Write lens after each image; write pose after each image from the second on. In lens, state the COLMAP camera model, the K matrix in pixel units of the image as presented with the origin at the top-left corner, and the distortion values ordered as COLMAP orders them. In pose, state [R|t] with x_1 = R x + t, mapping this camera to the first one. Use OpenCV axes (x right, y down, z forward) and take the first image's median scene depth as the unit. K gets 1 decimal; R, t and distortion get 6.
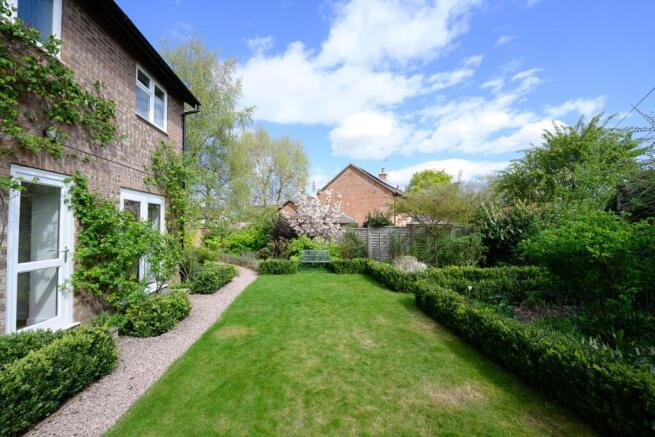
lens RADIAL K [[263.2, 0, 324.3], [0, 263.2, 219.4], [0, 0, 1]] dist [-0.002555, -0.000387]
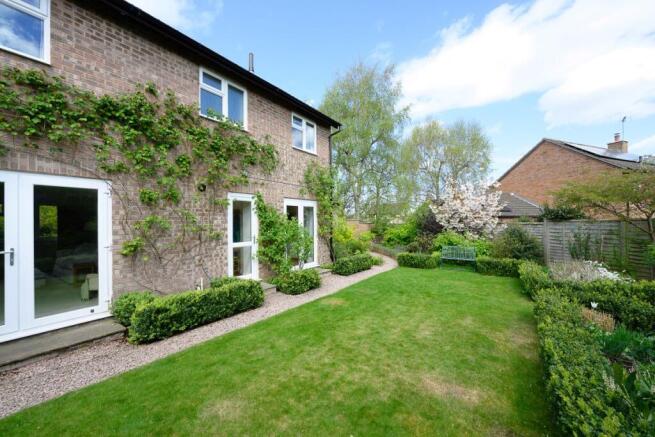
lens RADIAL K [[263.2, 0, 324.3], [0, 263.2, 219.4], [0, 0, 1]] dist [-0.002555, -0.000387]
pose [[0.764745, -0.013492, -0.644192, 0.454876], [0.027069, 0.999571, 0.011200, -0.006319], [0.643765, -0.026003, 0.764782, -0.038717]]
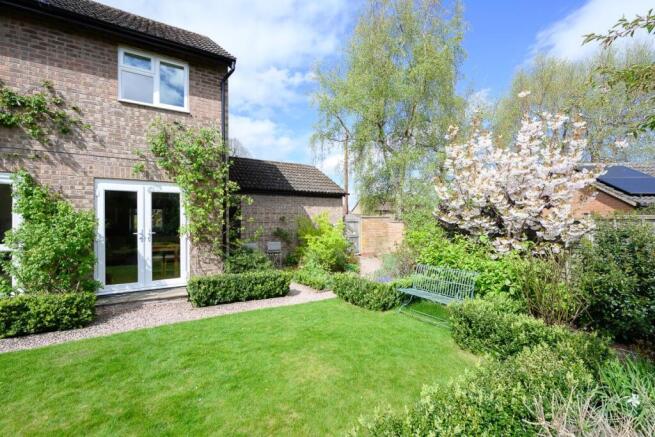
lens RADIAL K [[207.4, 0, 327.5], [0, 207.4, 218.5], [0, 0, 1]] dist [-0.006689, -0.000025]
pose [[0.347330, 0.002413, -0.937740, 0.314019], [0.023945, 0.999648, 0.011442, 0.050057], [0.937437, -0.026428, 0.347150, 1.764471]]
